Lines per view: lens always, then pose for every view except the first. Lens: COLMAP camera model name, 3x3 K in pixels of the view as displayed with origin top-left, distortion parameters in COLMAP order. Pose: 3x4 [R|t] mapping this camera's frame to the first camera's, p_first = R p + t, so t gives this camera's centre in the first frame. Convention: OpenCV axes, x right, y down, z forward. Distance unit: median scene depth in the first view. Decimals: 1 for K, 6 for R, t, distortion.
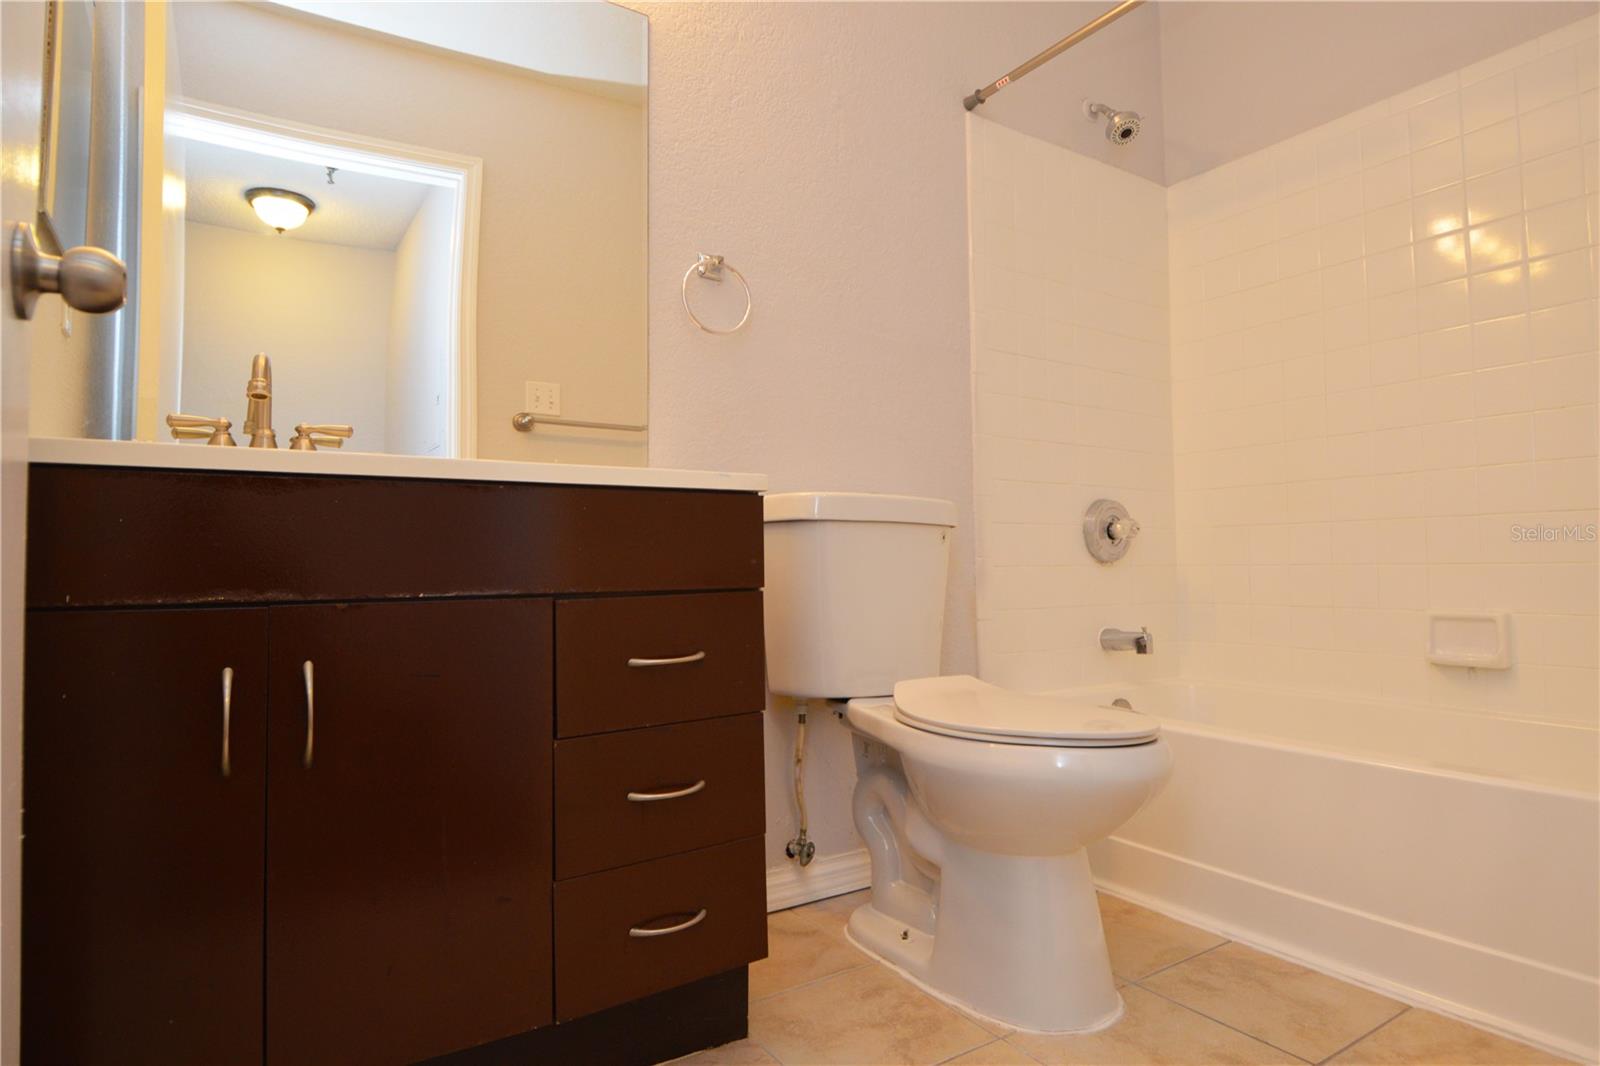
lens RADIAL K [[854.8, 0, 829.3], [0, 854.8, 518.6], [0, 0, 1]] dist [0.009673, -0.020394]
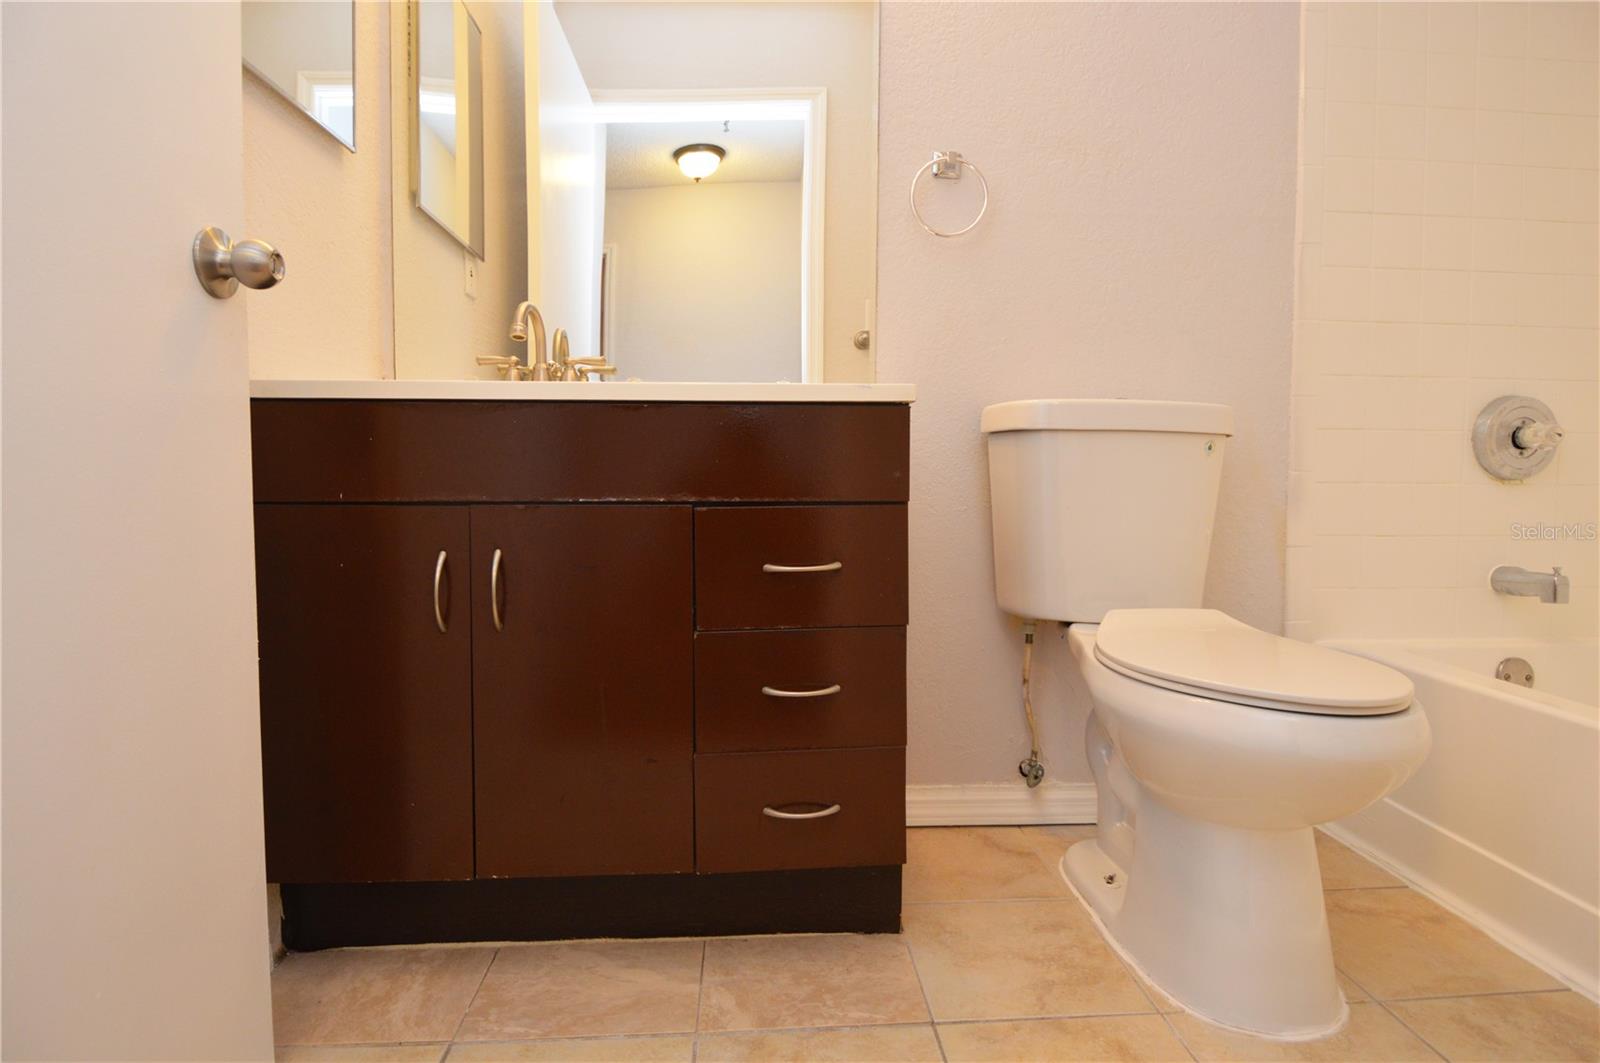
lens RADIAL K [[854.8, 0, 836.8], [0, 854.8, 500.5], [0, 0, 1]] dist [0.009673, -0.020394]
pose [[0.876286, 0.032230, -0.480711, 0.231244], [0.012191, 0.995957, 0.088999, -0.006716], [0.481636, -0.083849, 0.872351, 0.075151]]
